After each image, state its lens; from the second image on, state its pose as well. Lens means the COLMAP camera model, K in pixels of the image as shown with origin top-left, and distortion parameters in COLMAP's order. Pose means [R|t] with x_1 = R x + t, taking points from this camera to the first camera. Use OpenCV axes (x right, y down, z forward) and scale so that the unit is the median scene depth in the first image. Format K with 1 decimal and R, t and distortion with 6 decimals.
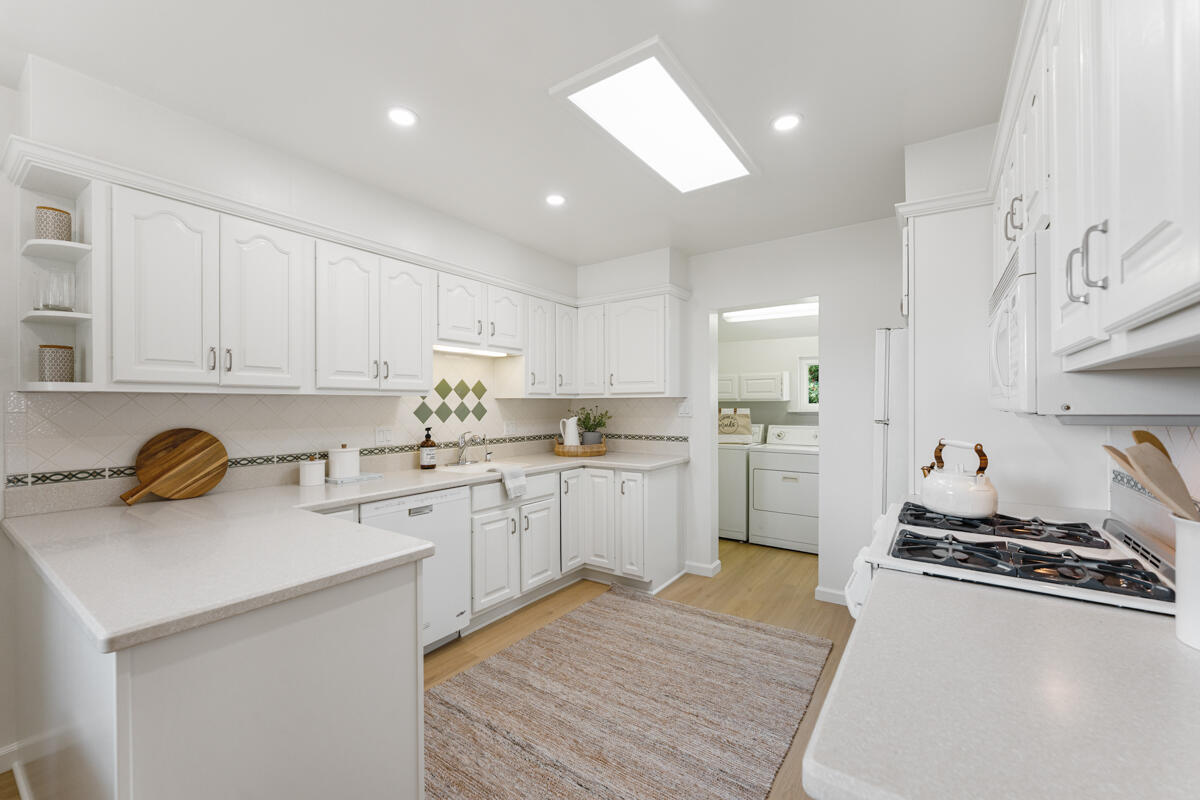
lens RADIAL K [[483.2, 0, 596.6], [0, 483.2, 407.5], [0, 0, 1]] dist [0.001668, -0.000303]
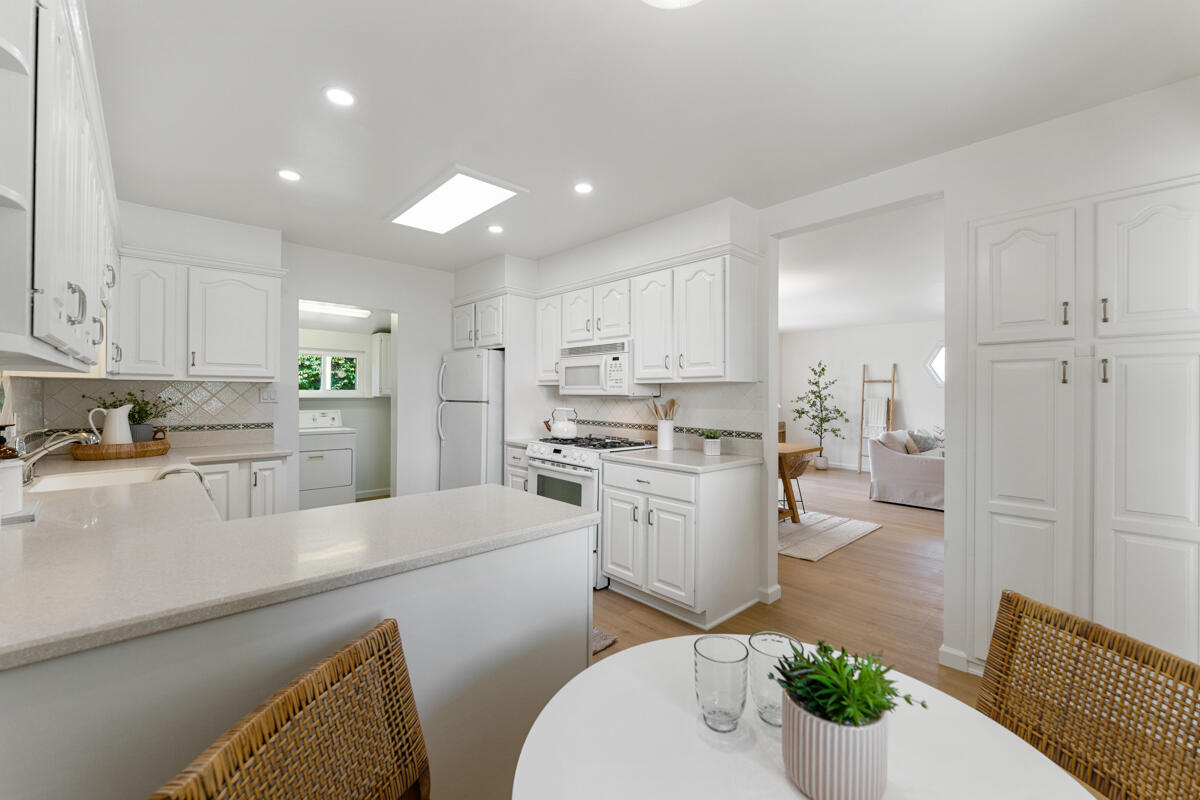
lens RADIAL K [[483.2, 0, 592.0], [0, 483.2, 396.0], [0, 0, 1]] dist [0.001668, -0.000303]
pose [[0.205151, 0.001876, 0.978728, -0.920288], [-0.000588, 0.999998, -0.001793, 0.009455], [-0.978730, -0.000207, 0.205152, 0.223901]]
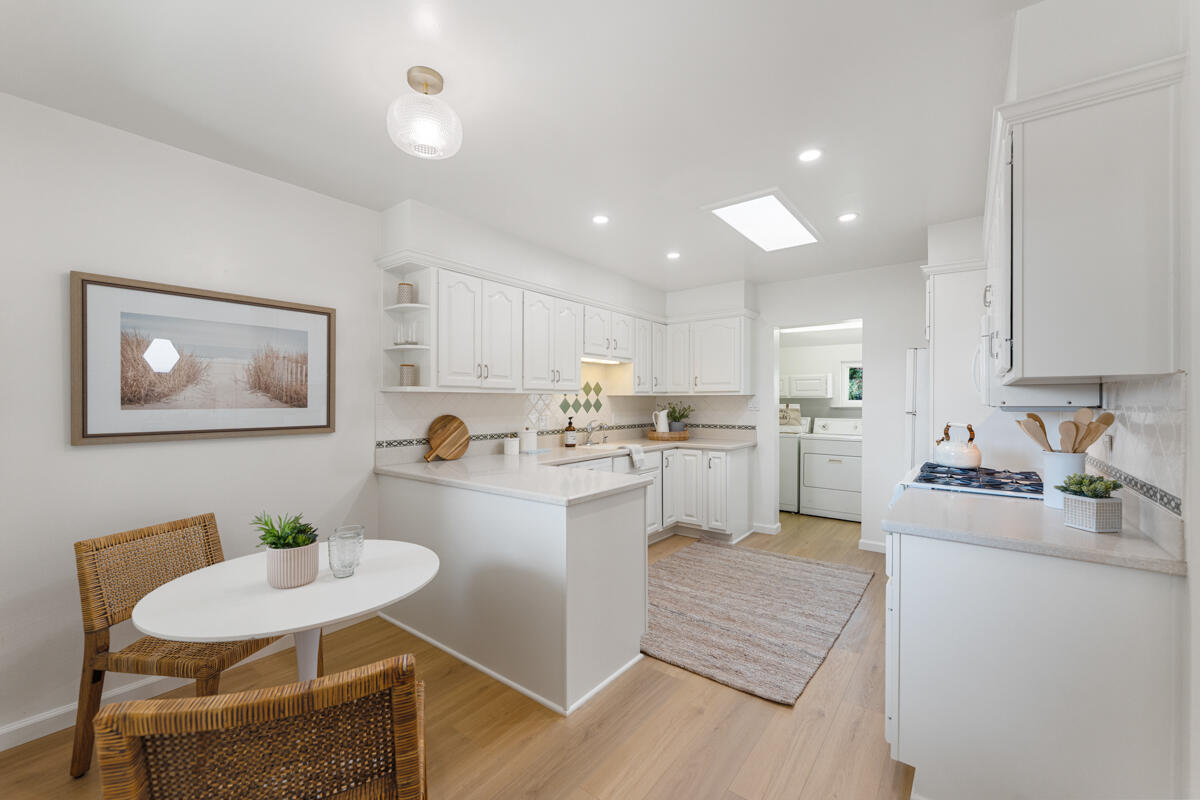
lens RADIAL K [[483.2, 0, 594.1], [0, 483.2, 404.2], [0, 0, 1]] dist [0.001668, -0.000303]
pose [[0.998725, 0.003253, -0.050374, -0.250132], [-0.003190, 0.999994, 0.001332, 0.003750], [0.050378, -0.001170, 0.998730, -0.432862]]
